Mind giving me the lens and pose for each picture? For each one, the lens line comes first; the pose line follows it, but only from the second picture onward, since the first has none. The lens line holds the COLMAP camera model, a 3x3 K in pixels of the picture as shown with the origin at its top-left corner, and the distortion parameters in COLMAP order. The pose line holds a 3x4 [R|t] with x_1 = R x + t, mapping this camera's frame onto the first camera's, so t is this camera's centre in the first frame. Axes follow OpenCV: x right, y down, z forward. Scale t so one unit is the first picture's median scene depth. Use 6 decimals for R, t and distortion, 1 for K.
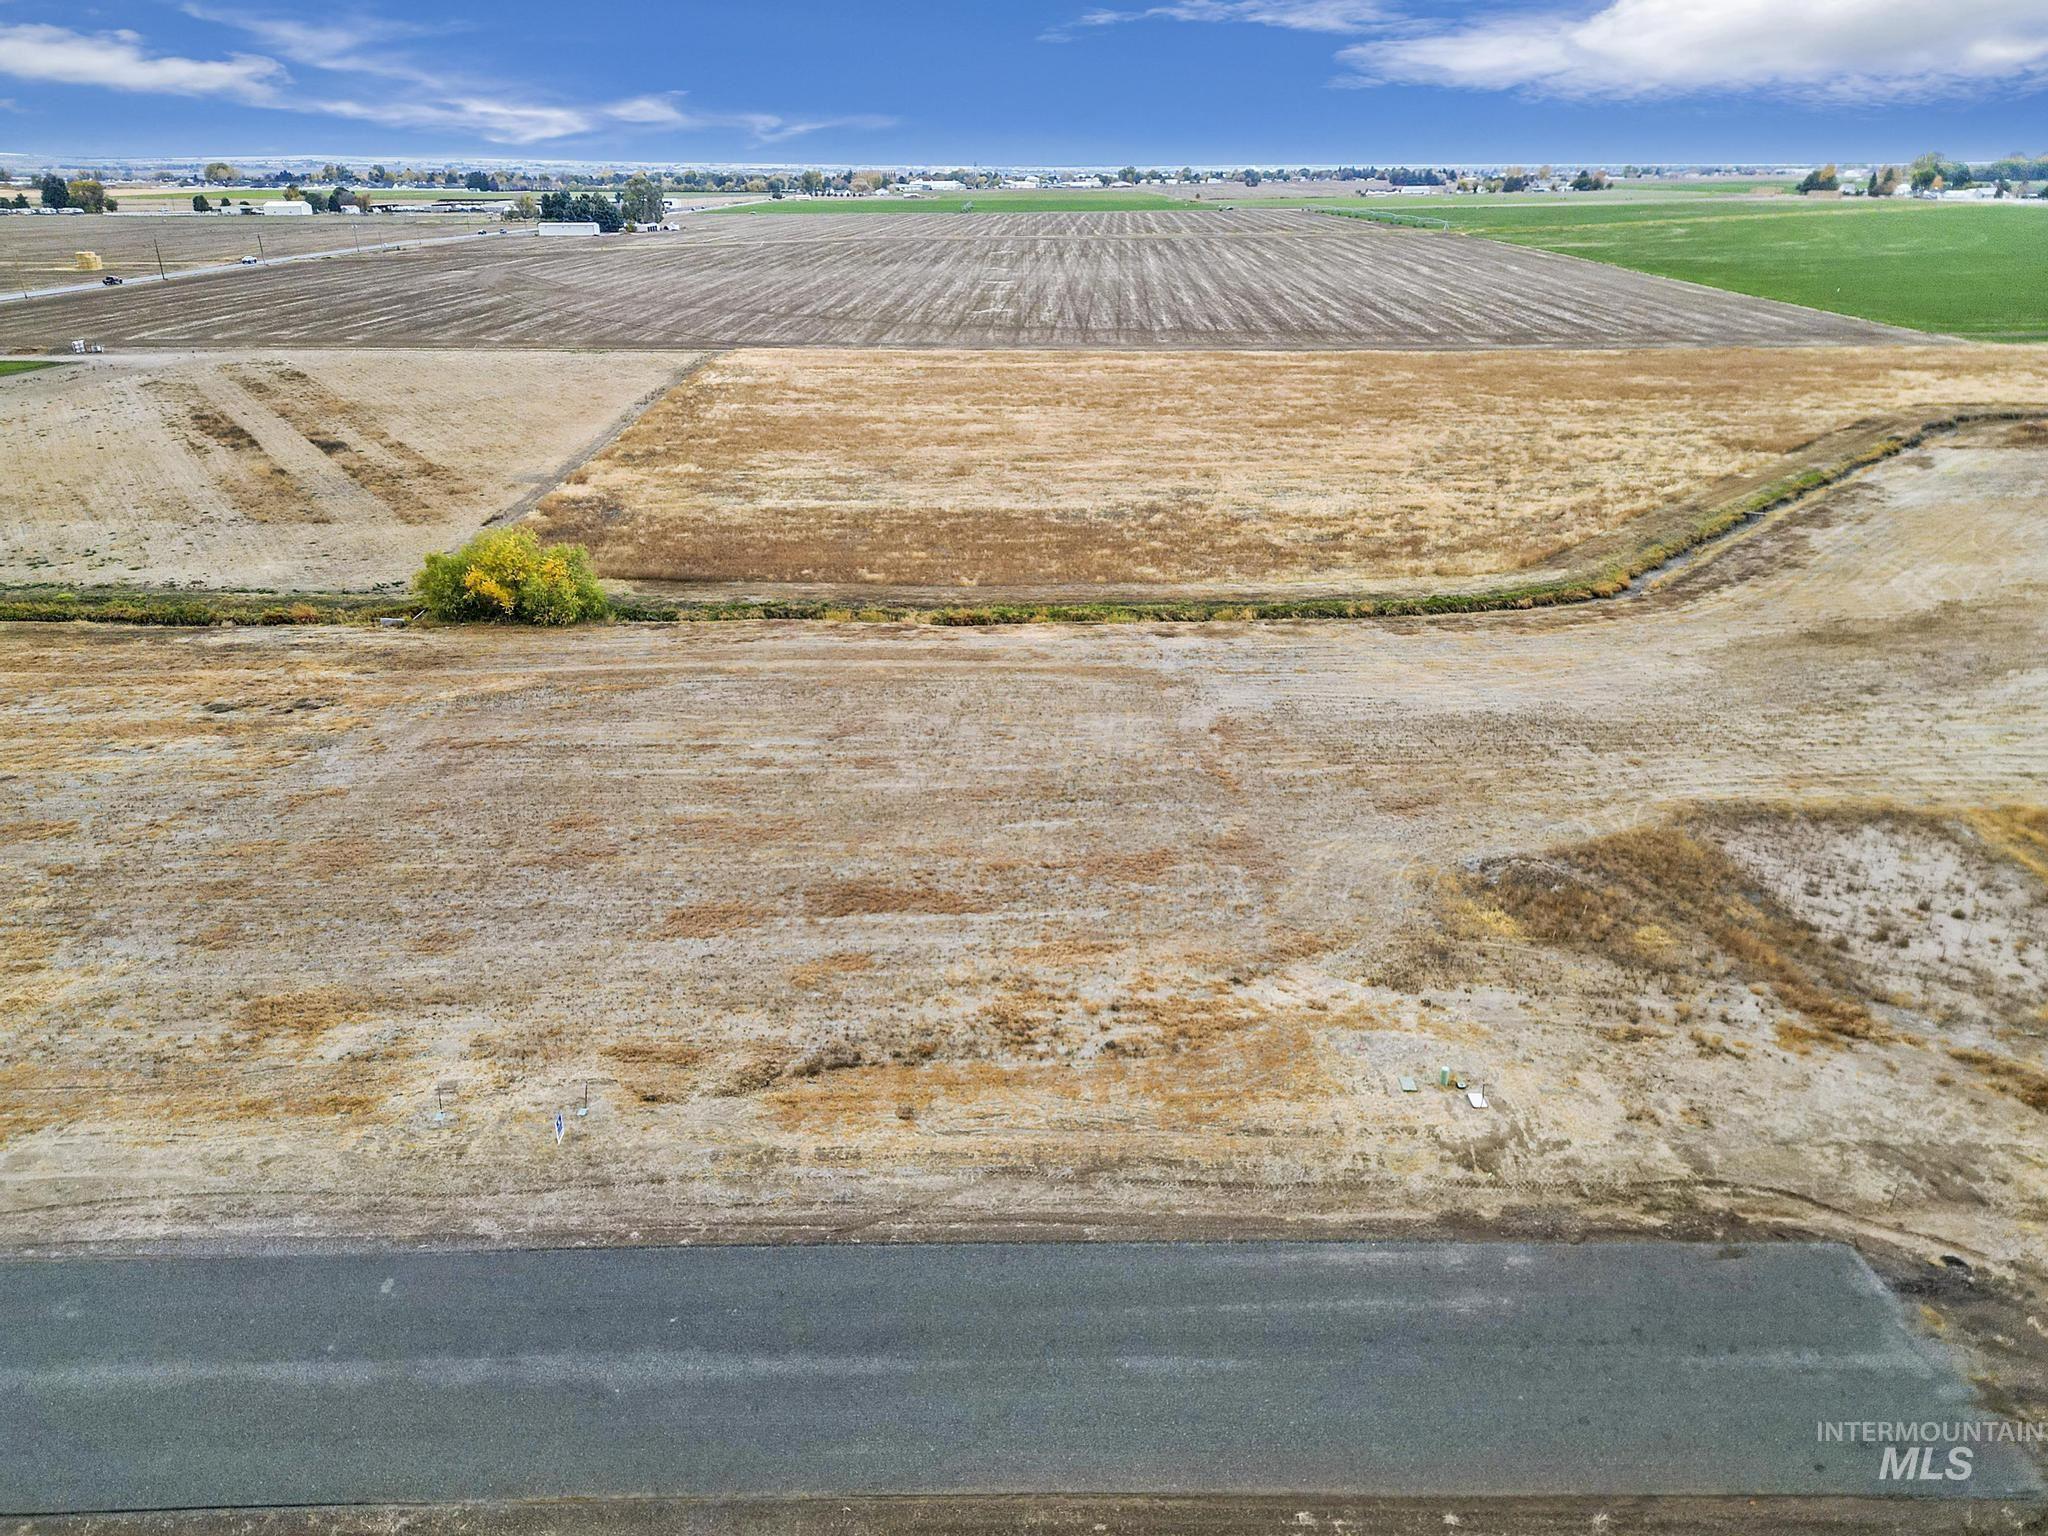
lens RADIAL K [[1439.3, 0, 1027.6], [0, 1439.3, 756.7], [0, 0, 1]] dist [0.085730, -0.089905]
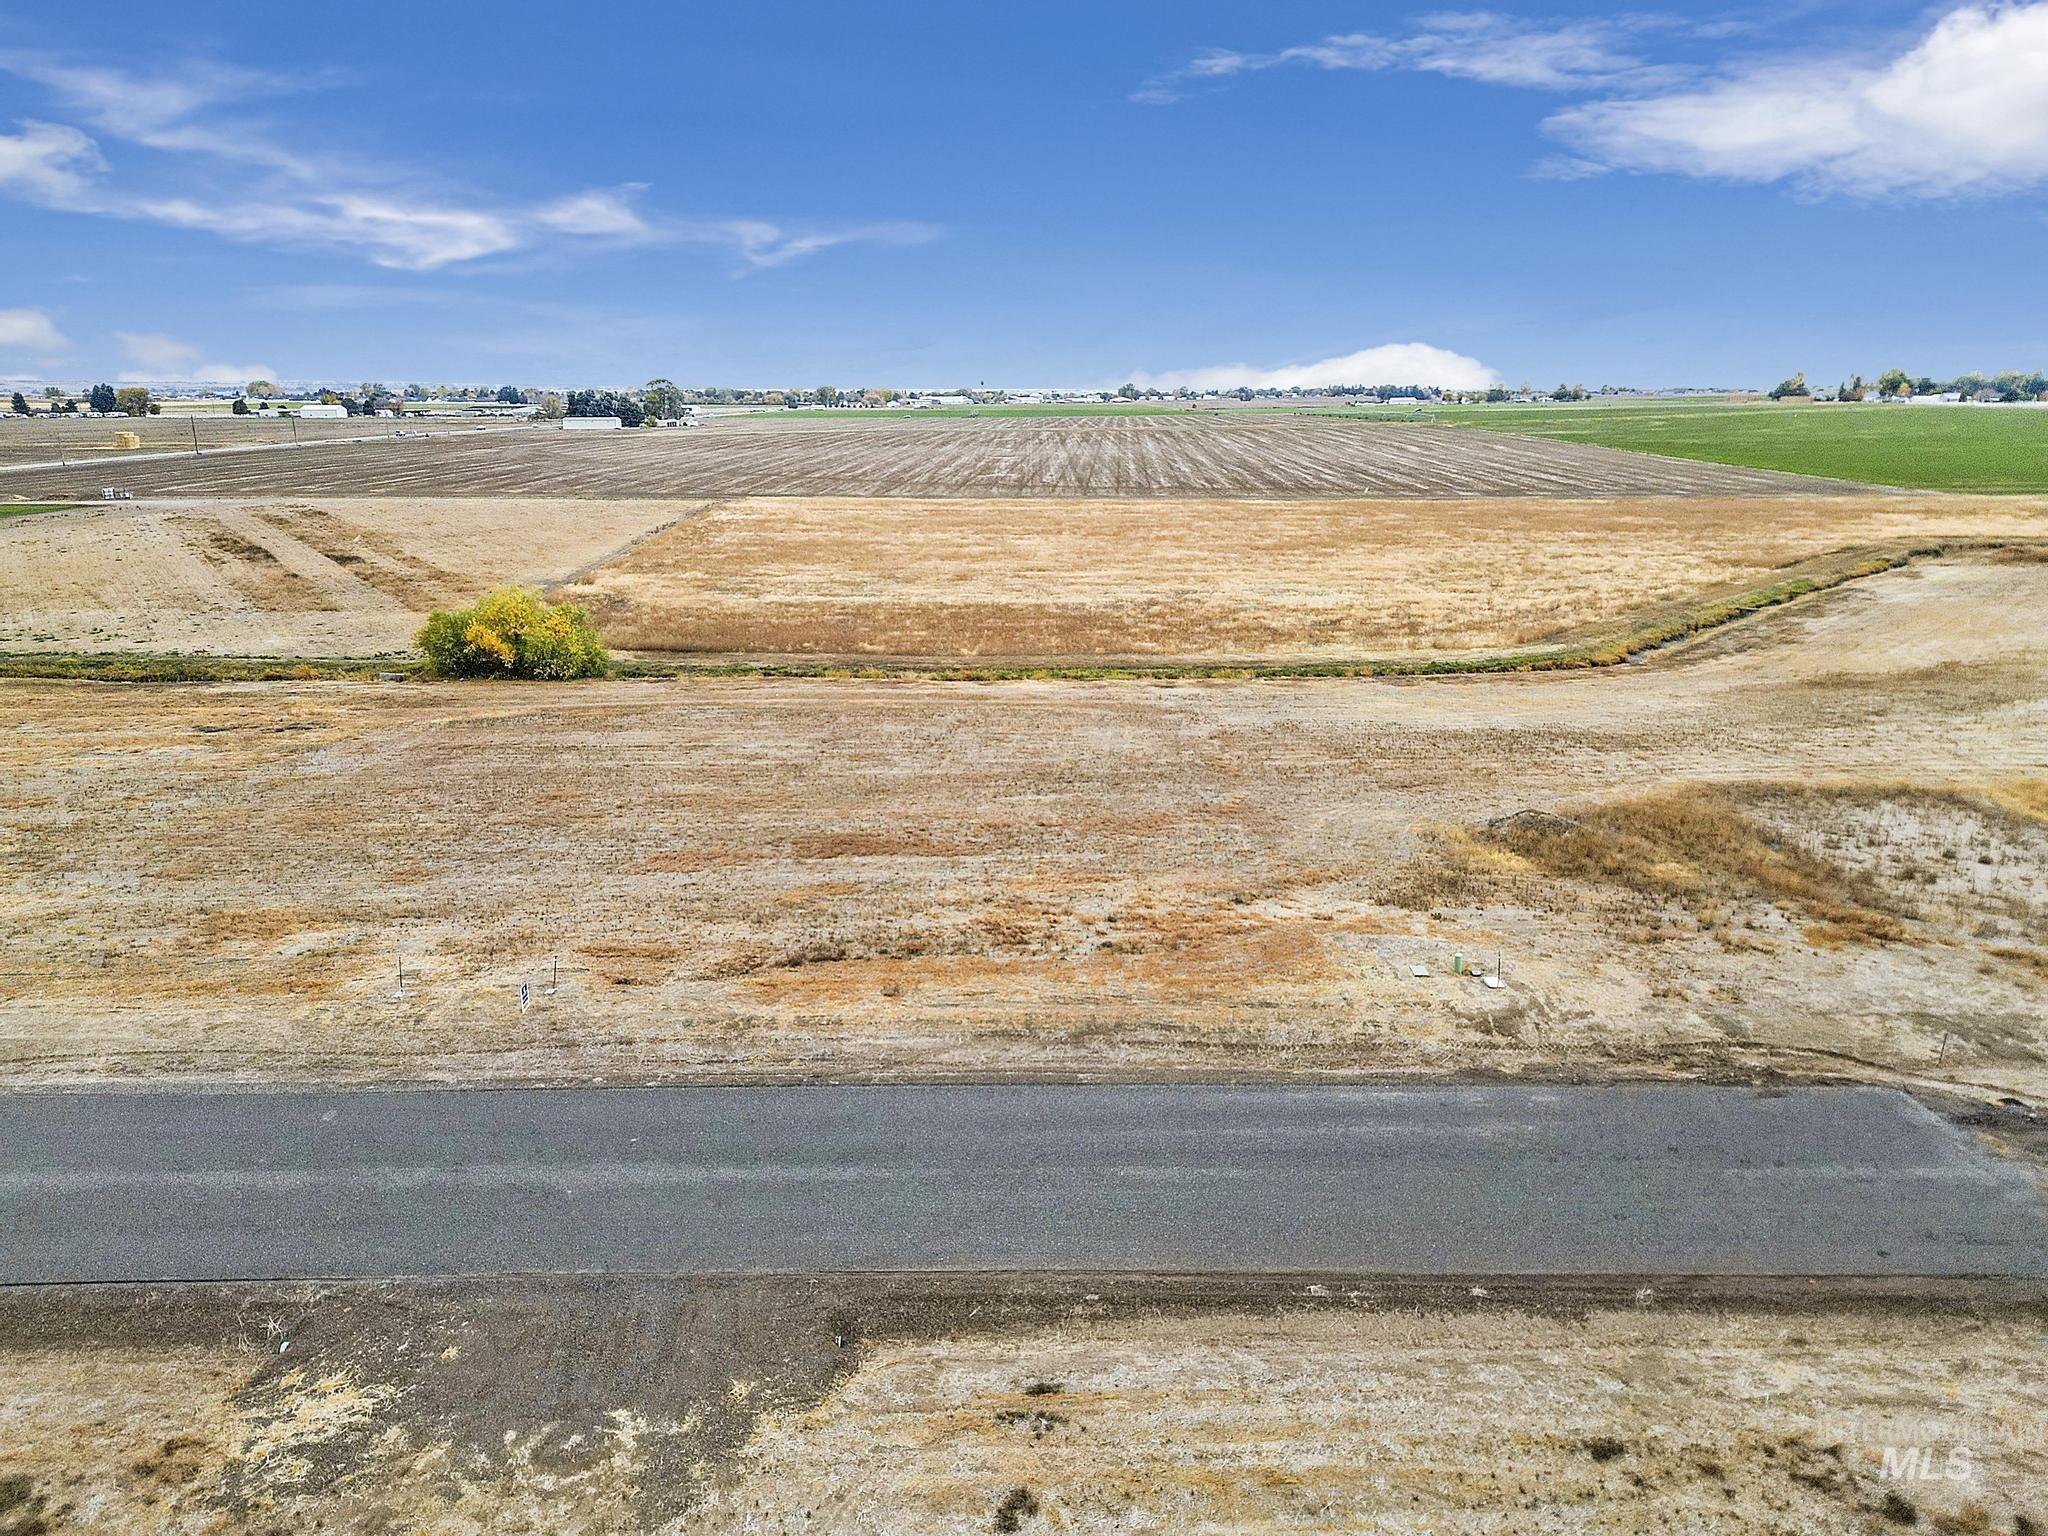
lens RADIAL K [[1439.3, 0, 1027.6], [0, 1439.3, 756.7], [0, 0, 1]] dist [0.085730, -0.089905]
pose [[0.999994, 0.002129, -0.002644, 0.005436], [-0.002472, 0.990478, -0.137647, 0.160310], [0.002326, 0.137653, 0.990478, 0.029383]]
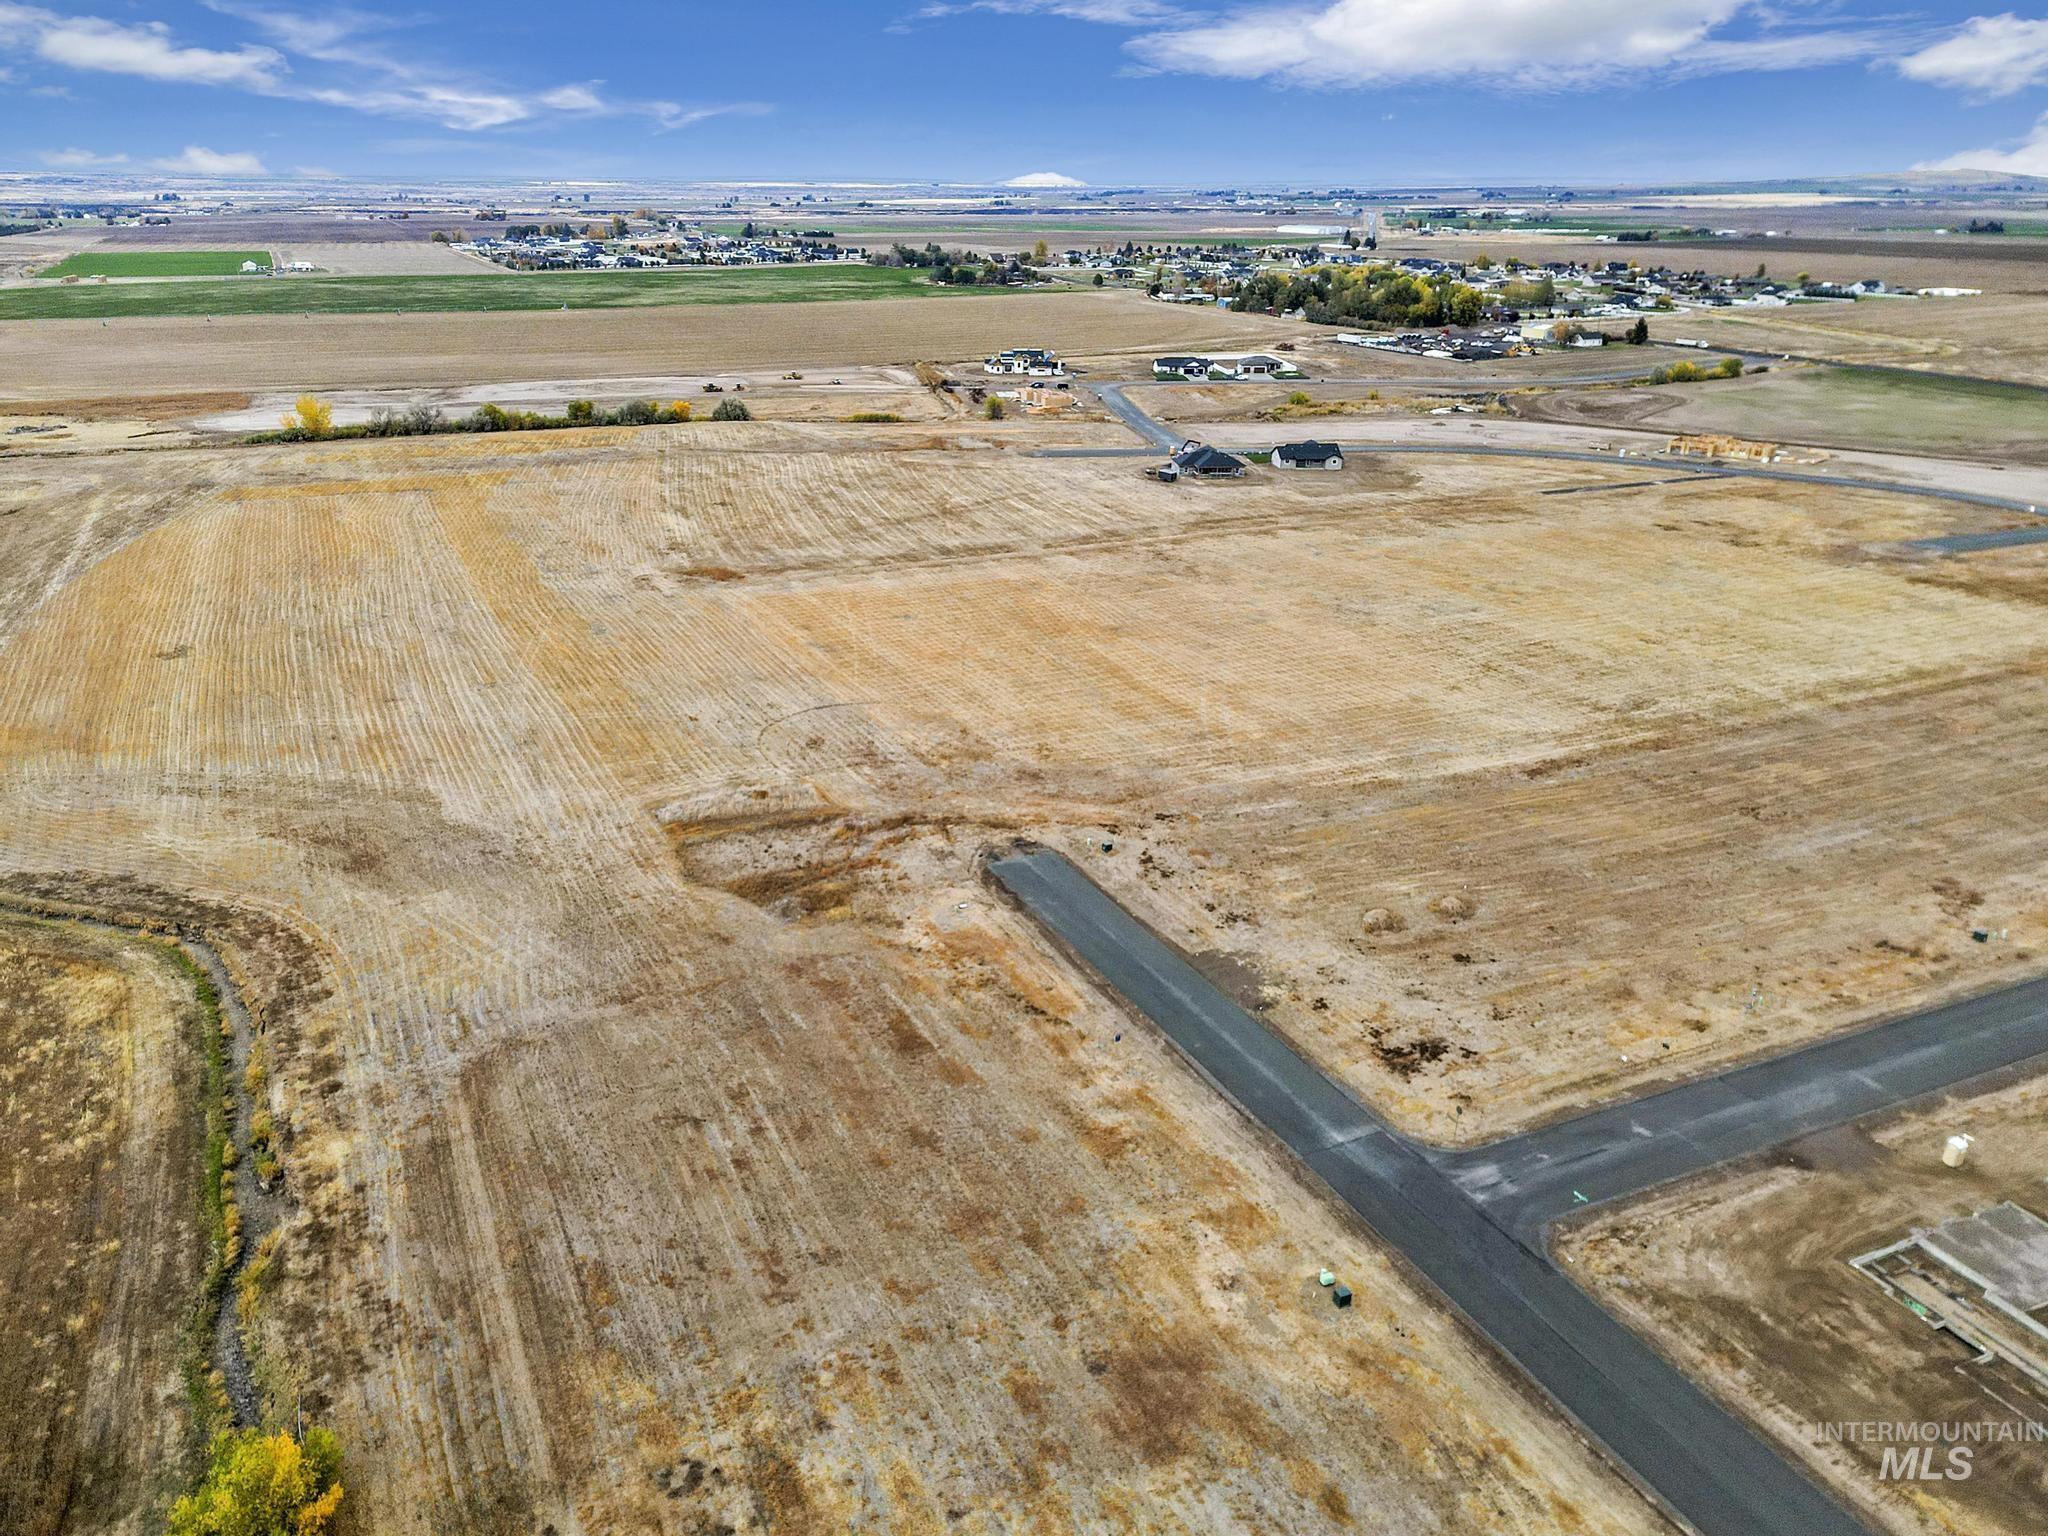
lens RADIAL K [[1487.3, 0, 983.7], [0, 1487.3, 767.9], [0, 0, 1]] dist [0.102725, -0.118987]
pose [[-0.413813, -0.328977, 0.848842, -1.705722], [0.336789, 0.810946, 0.478476, -1.115784], [-0.845773, 0.483880, -0.224784, 1.117335]]
